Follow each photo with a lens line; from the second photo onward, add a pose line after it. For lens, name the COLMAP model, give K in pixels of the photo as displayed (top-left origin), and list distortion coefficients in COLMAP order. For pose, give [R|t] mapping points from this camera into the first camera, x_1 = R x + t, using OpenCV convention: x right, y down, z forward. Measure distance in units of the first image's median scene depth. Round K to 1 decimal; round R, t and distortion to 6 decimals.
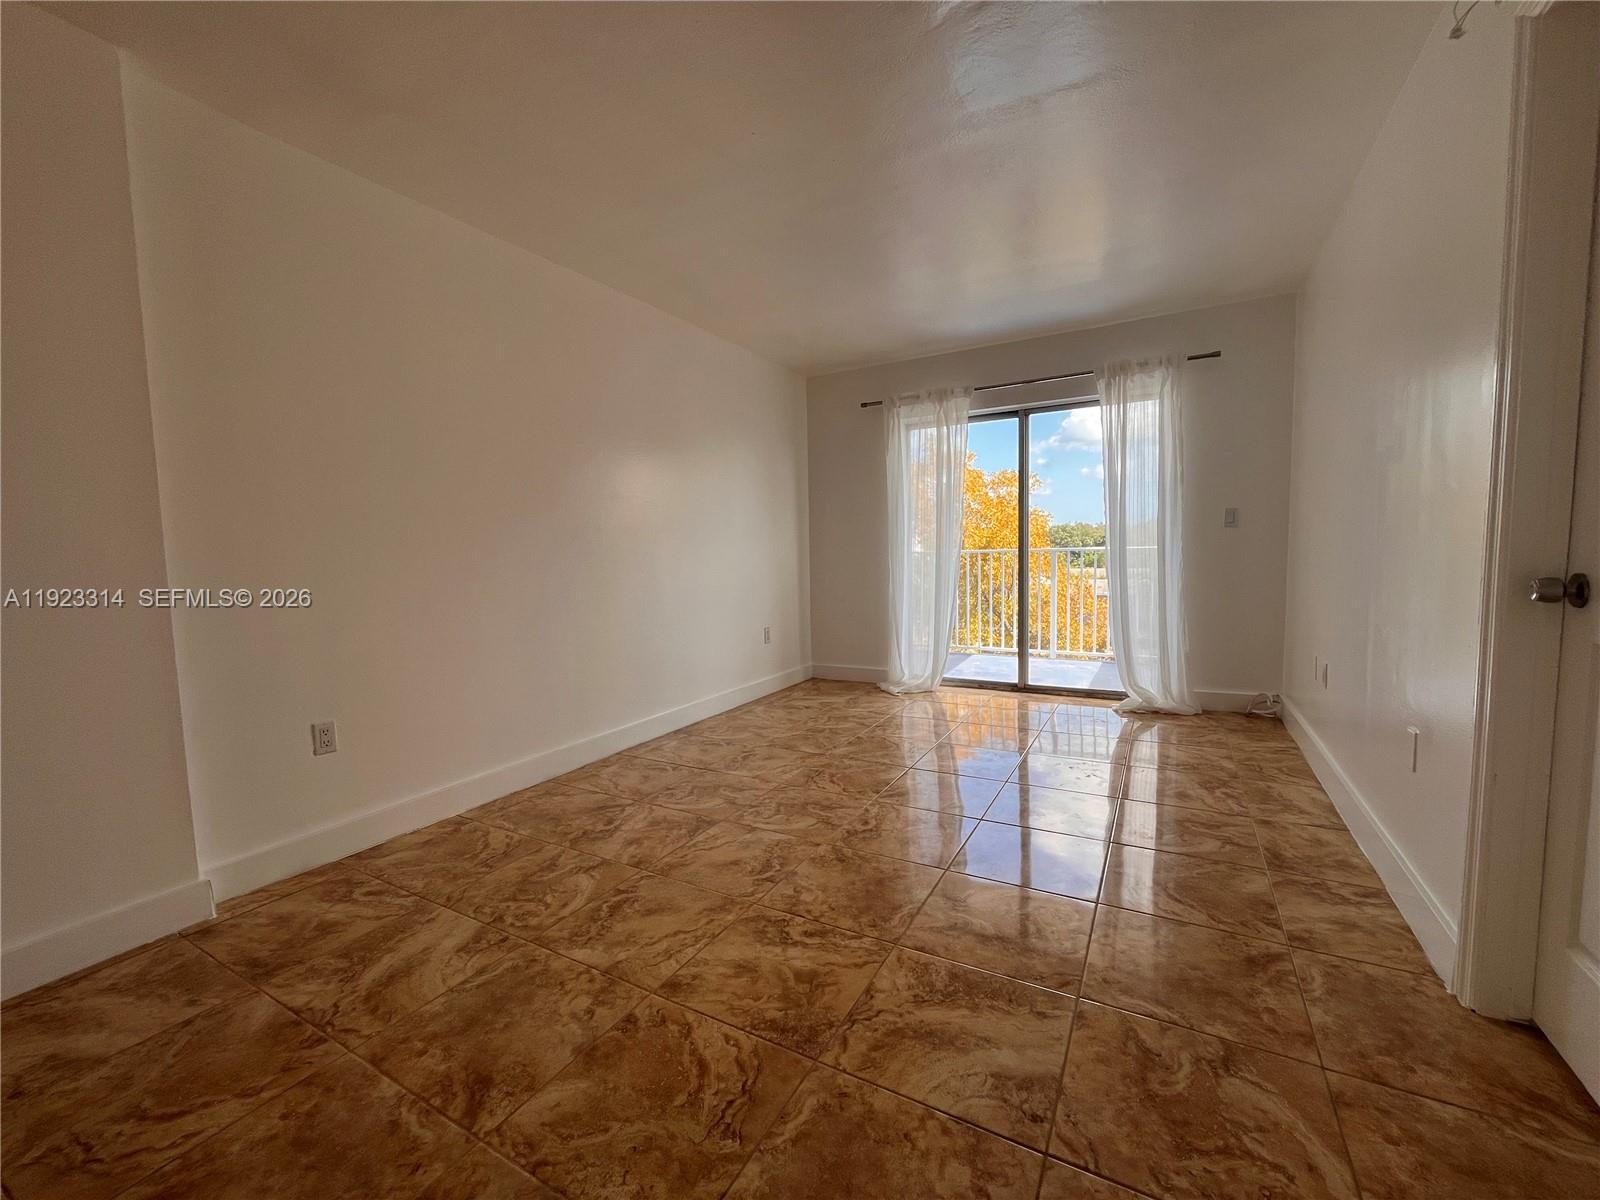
lens RADIAL K [[650.2, 0, 797.2], [0, 650.2, 603.3], [0, 0, 1]] dist [-0.002082, 0.000583]
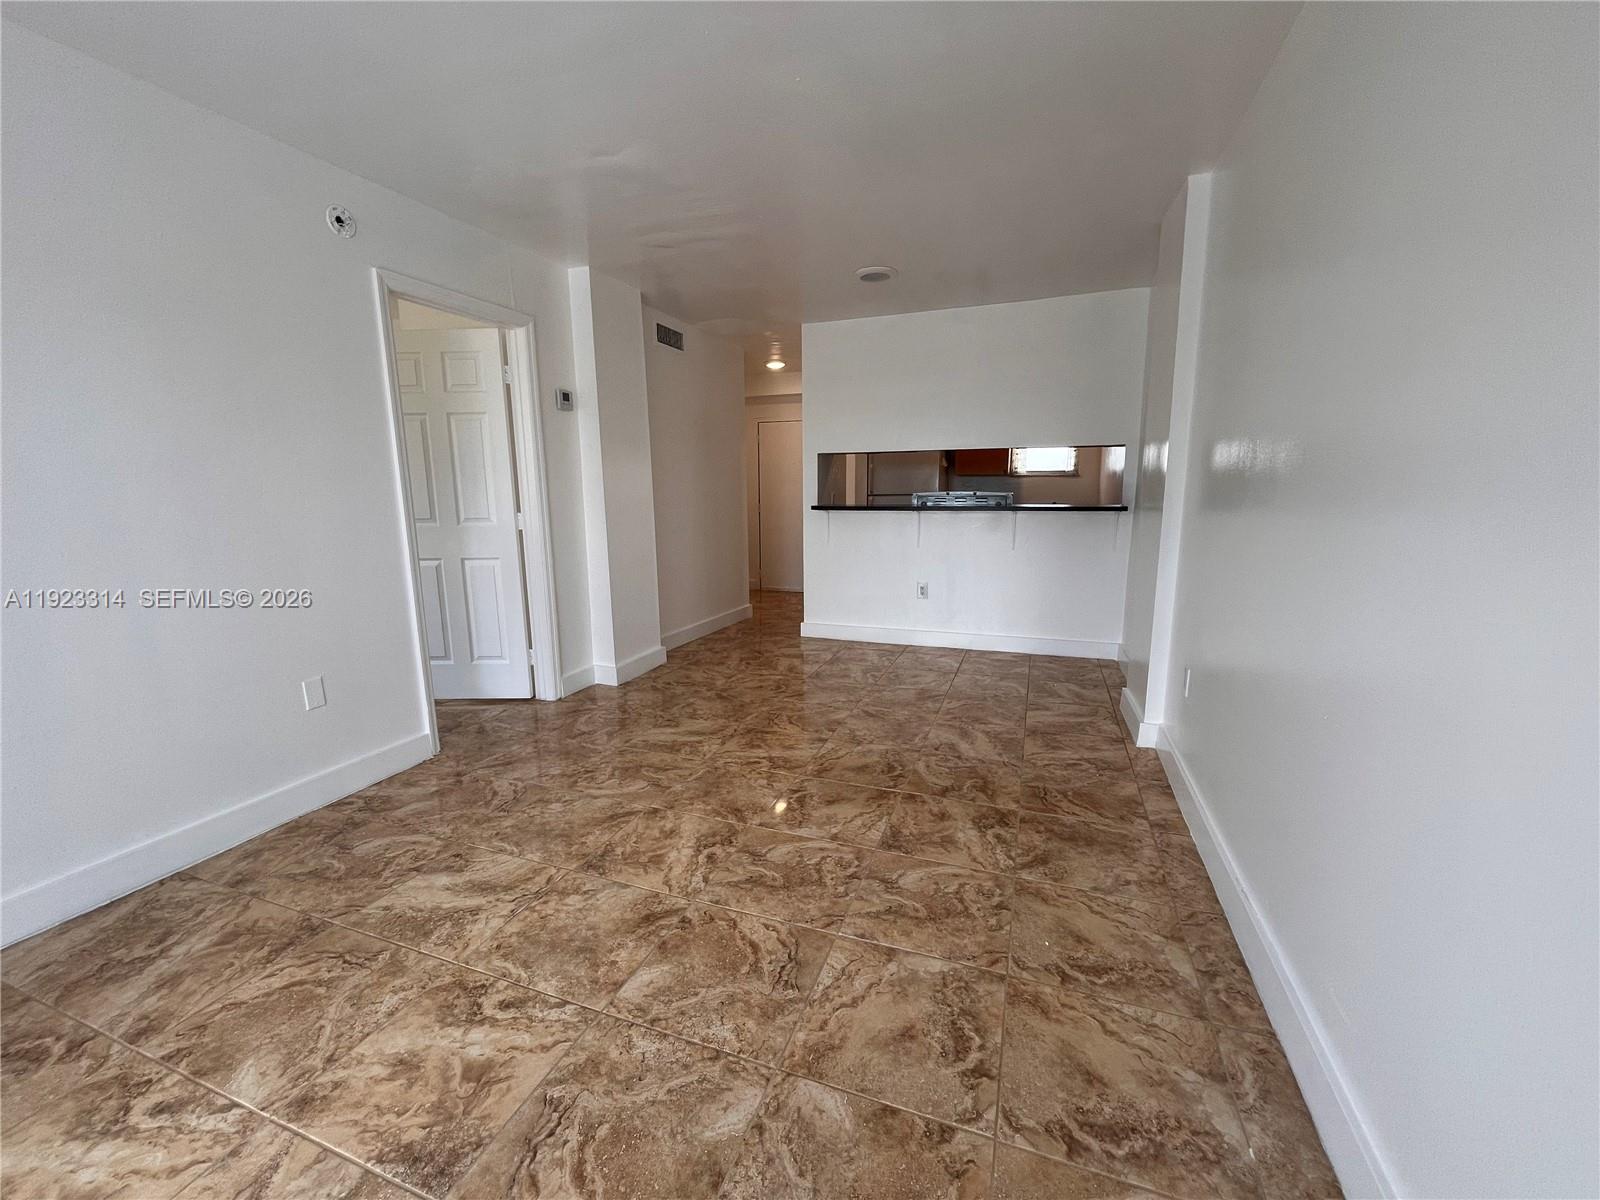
lens RADIAL K [[650.2, 0, 795.7], [0, 650.2, 600.6], [0, 0, 1]] dist [-0.002082, 0.000583]
pose [[-0.986550, 0.060537, -0.151837, 0.116910], [0.019370, 0.965644, 0.259145, -0.244371], [0.162309, 0.252718, -0.953829, 1.987537]]
